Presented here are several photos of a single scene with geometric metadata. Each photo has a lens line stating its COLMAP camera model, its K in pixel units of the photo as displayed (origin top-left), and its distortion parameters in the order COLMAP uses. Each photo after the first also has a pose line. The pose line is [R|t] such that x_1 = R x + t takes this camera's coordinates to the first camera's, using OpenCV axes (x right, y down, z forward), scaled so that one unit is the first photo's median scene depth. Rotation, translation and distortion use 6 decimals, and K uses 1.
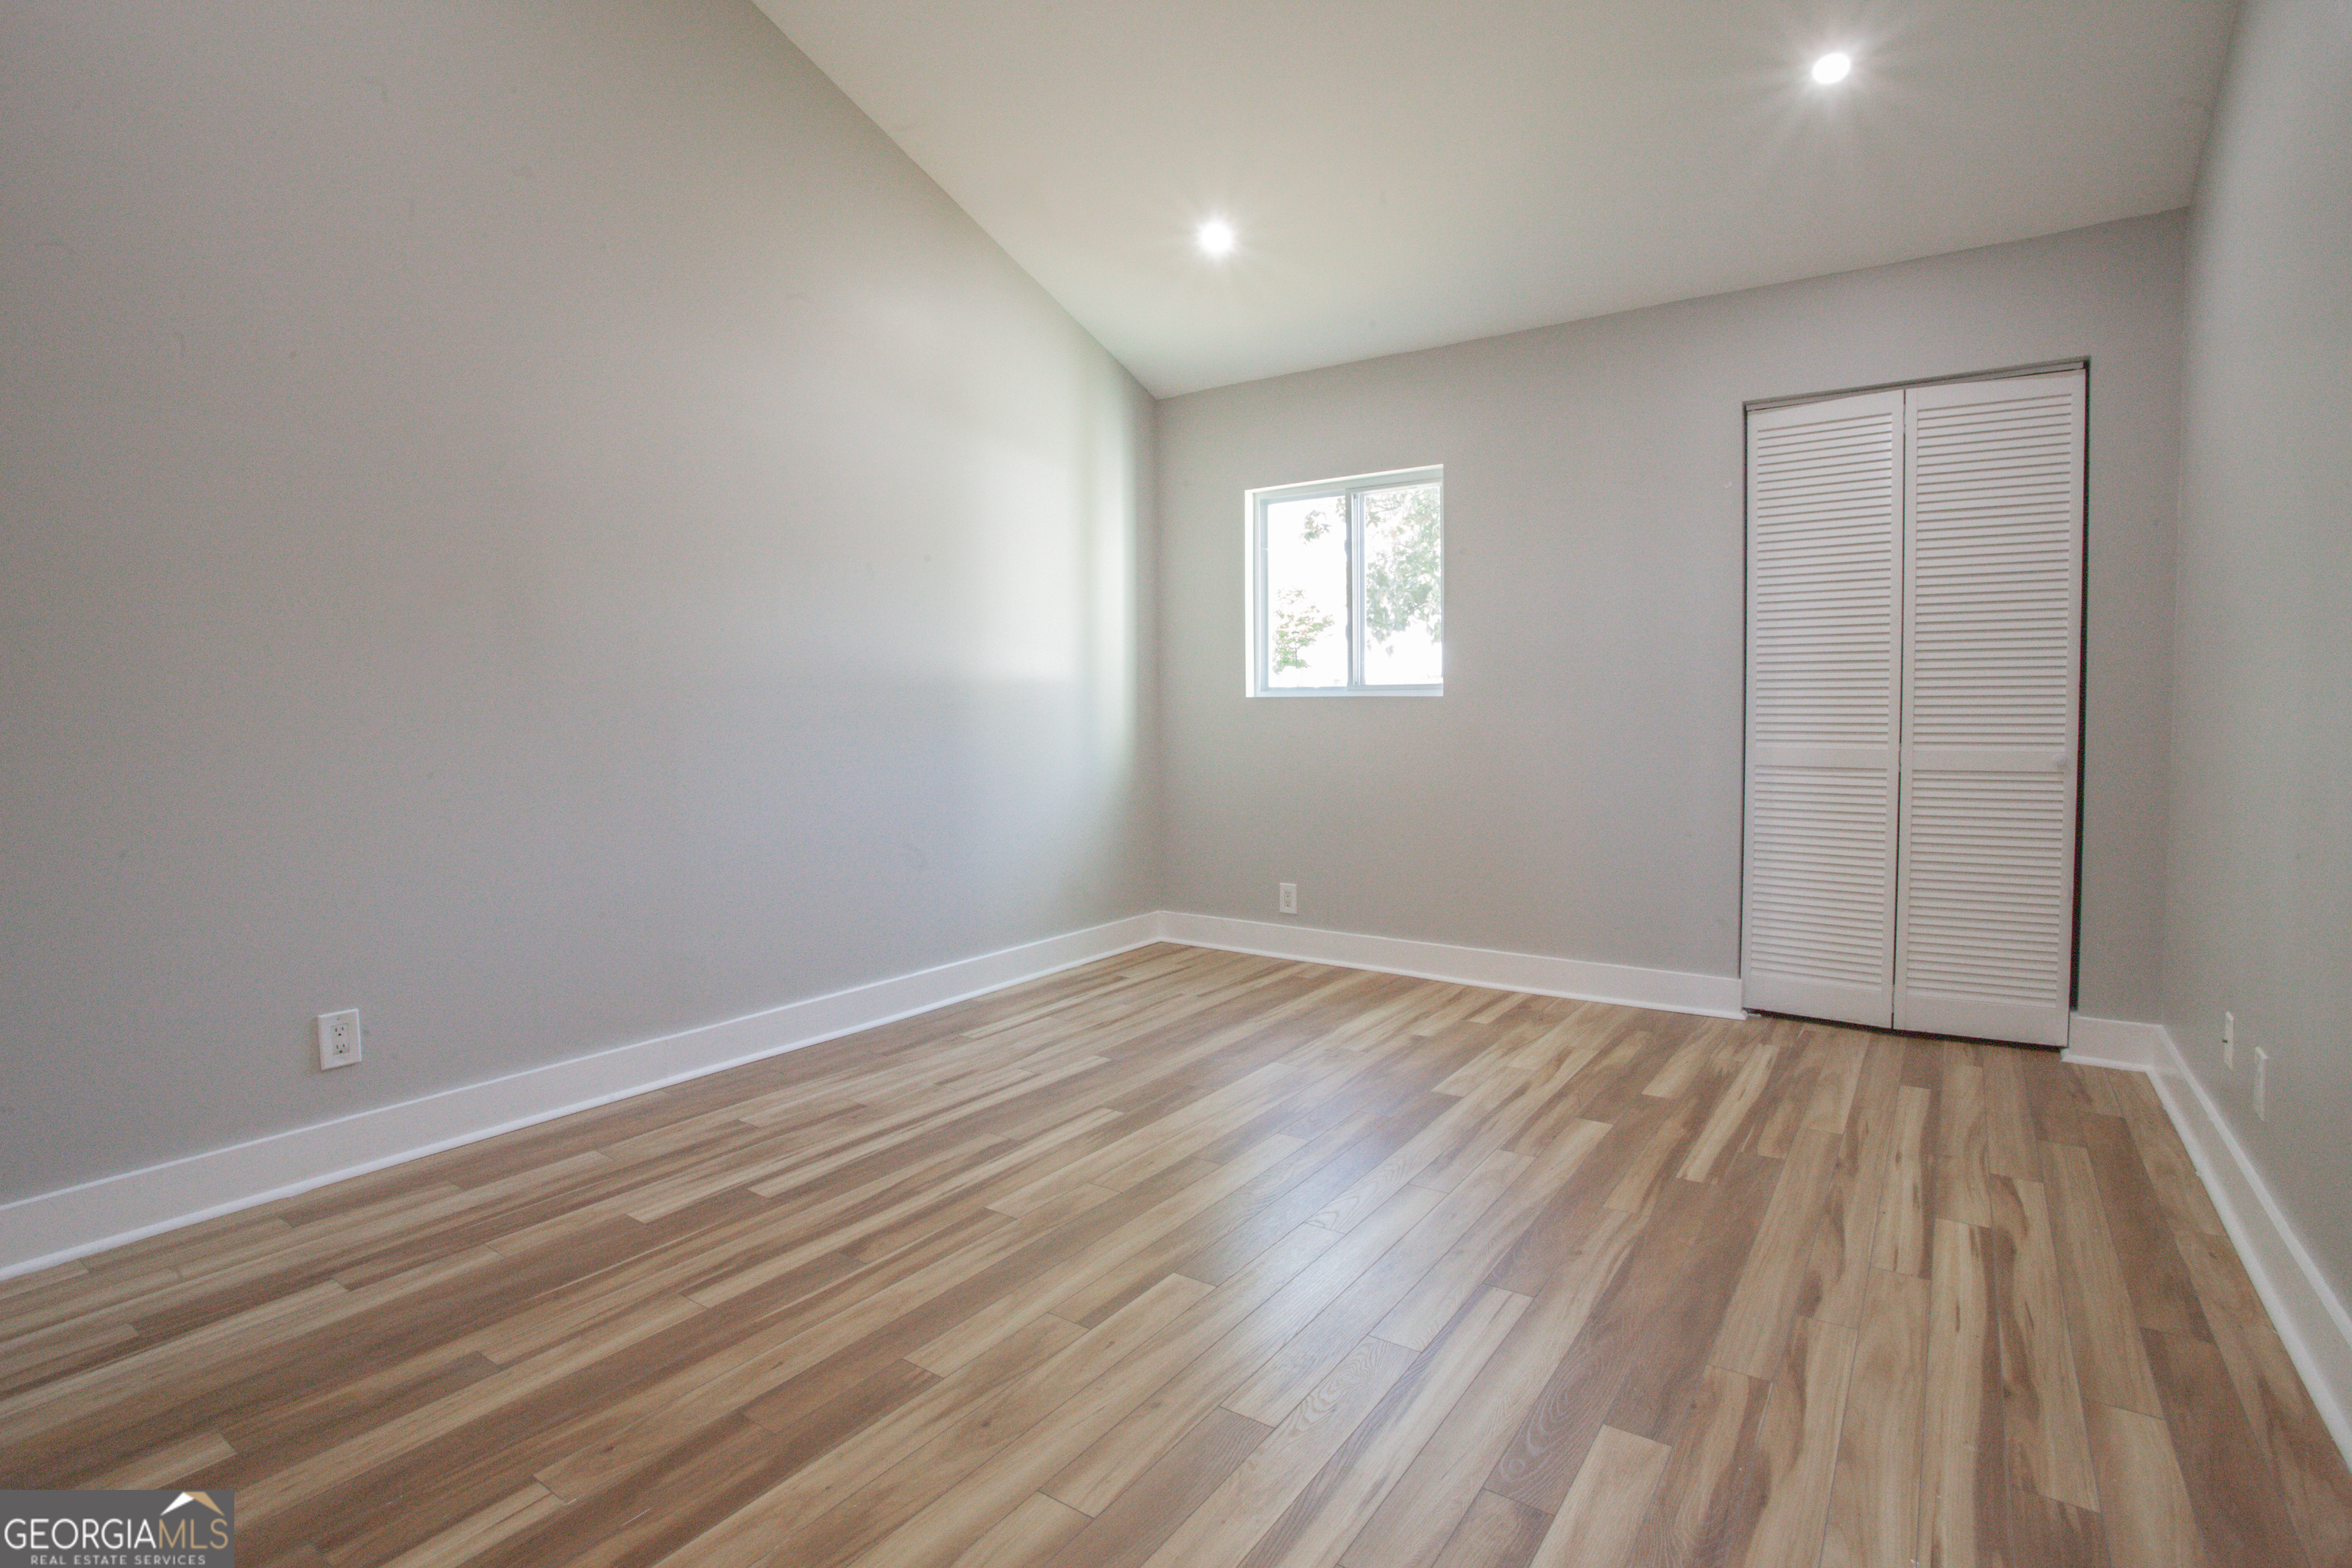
lens RADIAL K [[1146.5, 0, 1174.7], [0, 1146.5, 767.0], [0, 0, 1]] dist [-0.068149, 0.027320]
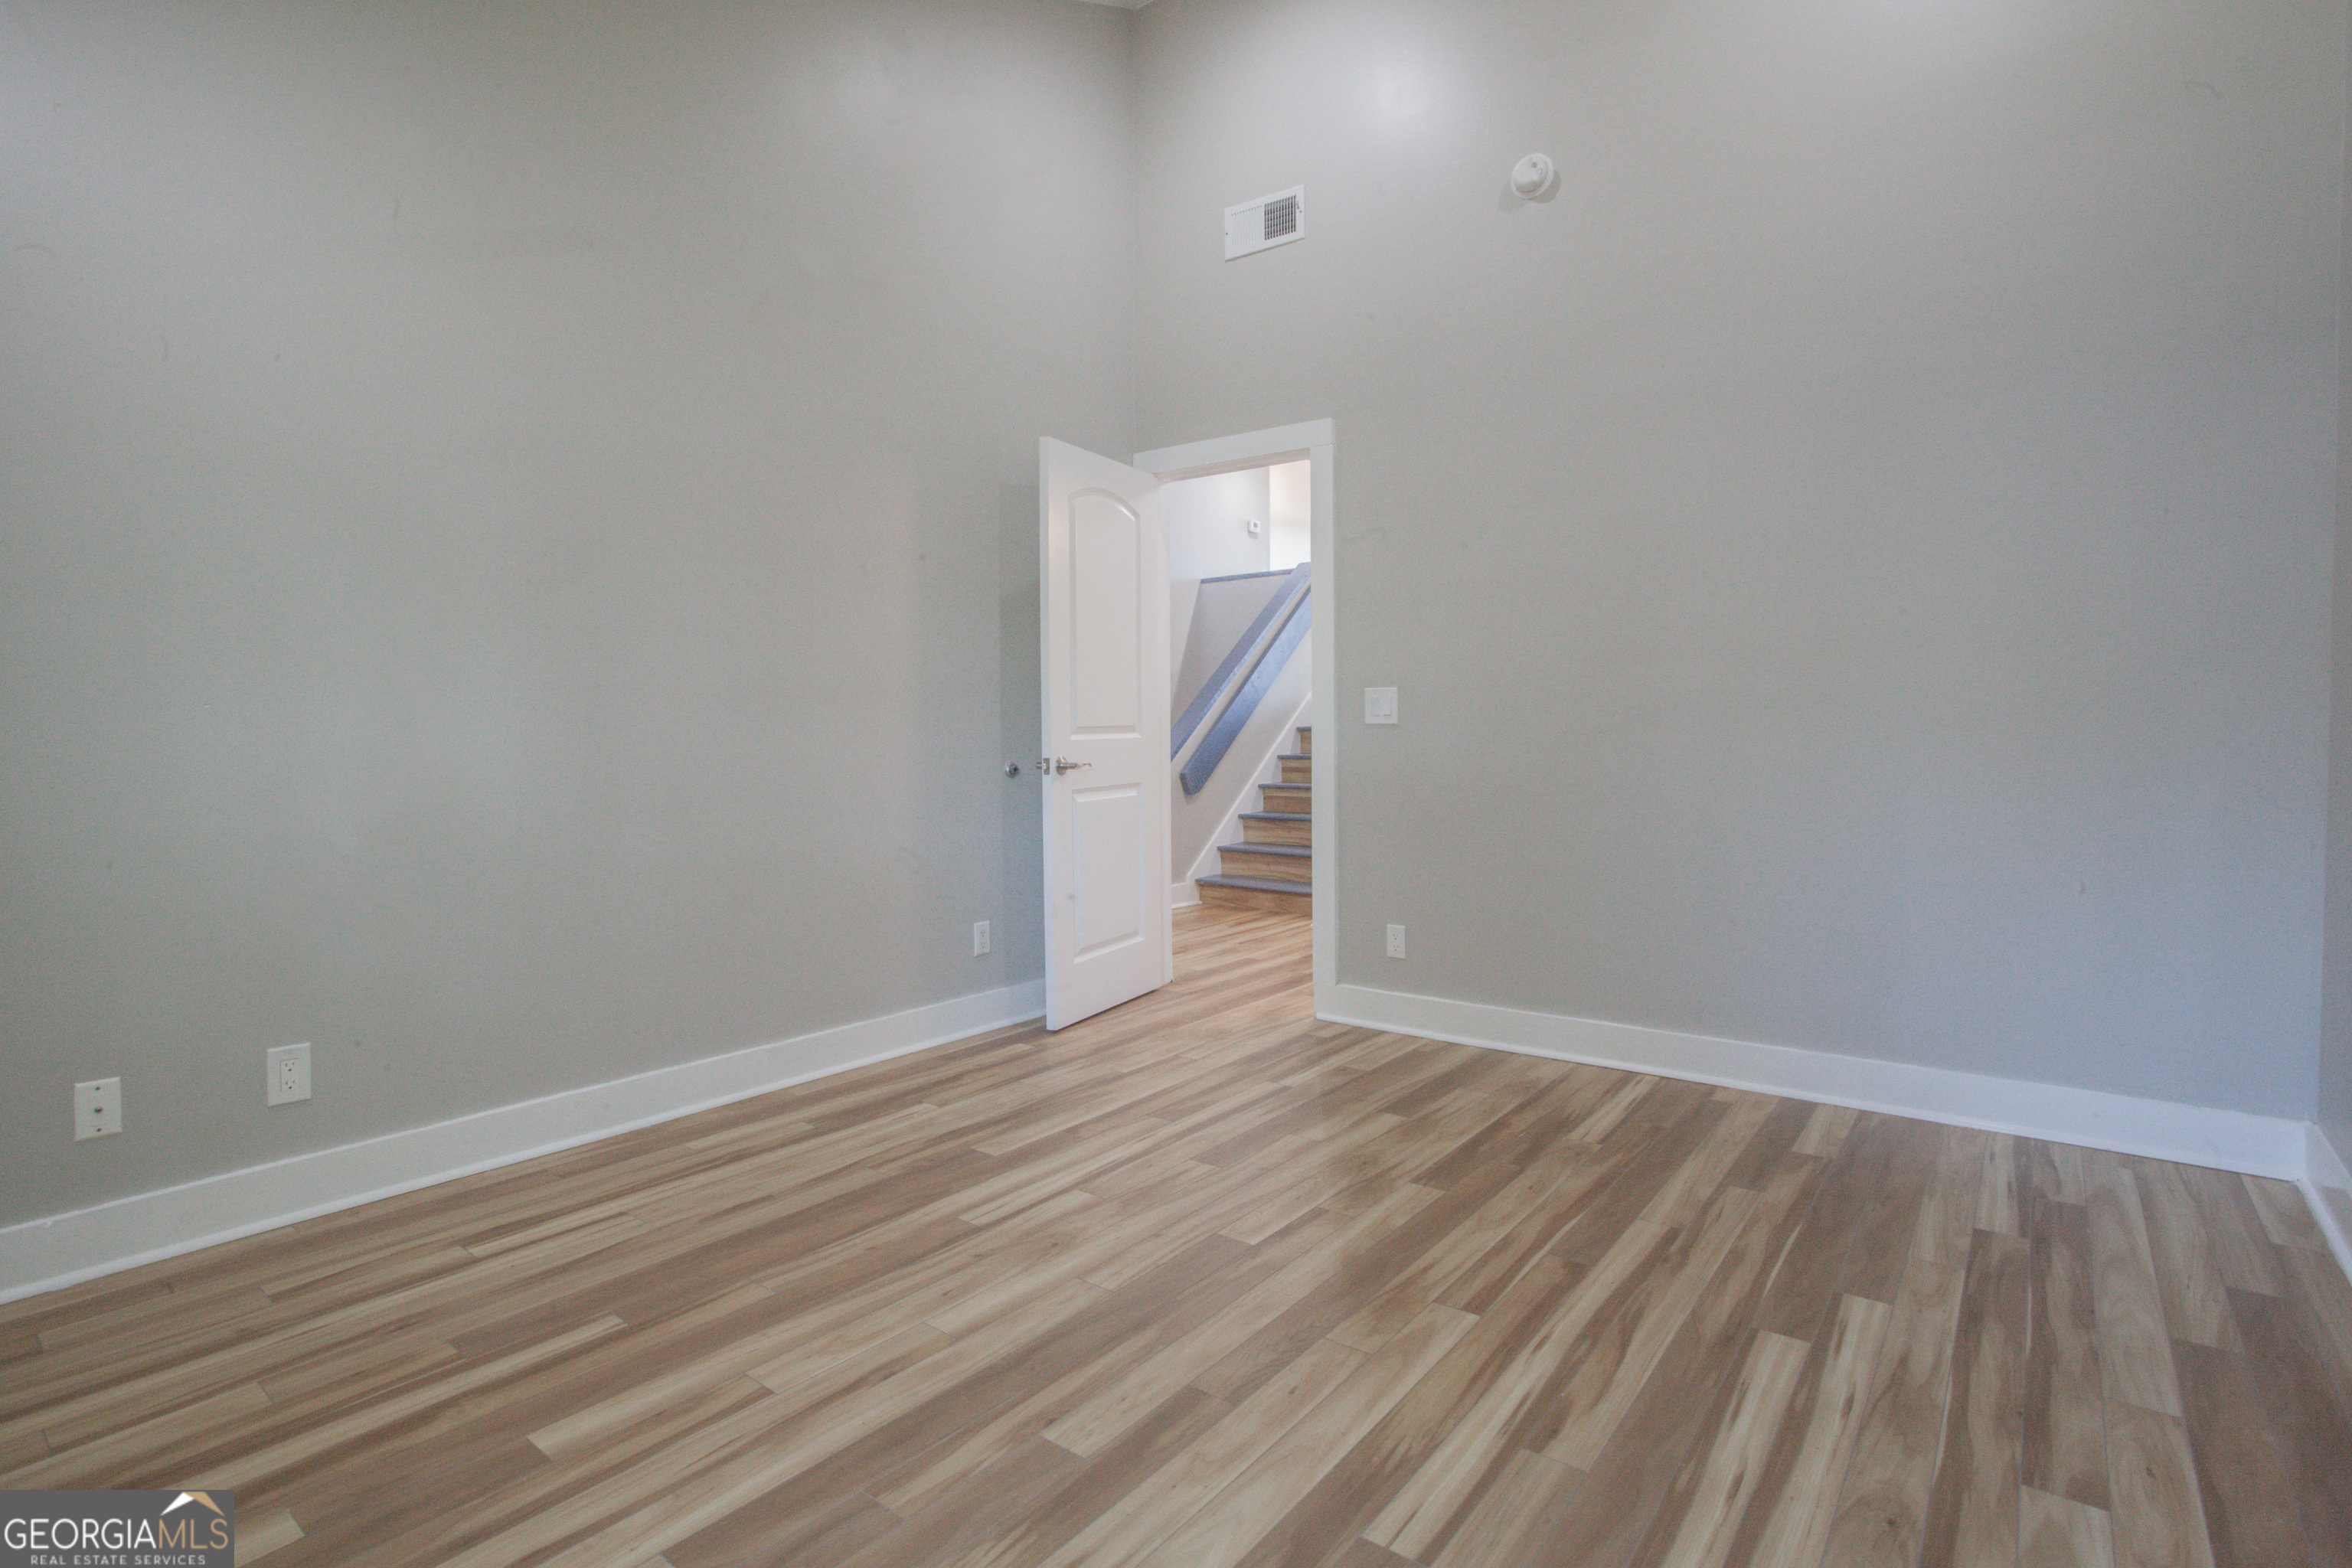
lens RADIAL K [[1146.5, 0, 1174.7], [0, 1146.5, 767.0], [0, 0, 1]] dist [-0.068149, 0.027320]
pose [[-0.998506, 0.013801, 0.052878, 0.010703], [0.018280, 0.996198, 0.085184, -0.104331], [-0.051501, 0.086023, -0.994961, 1.979883]]
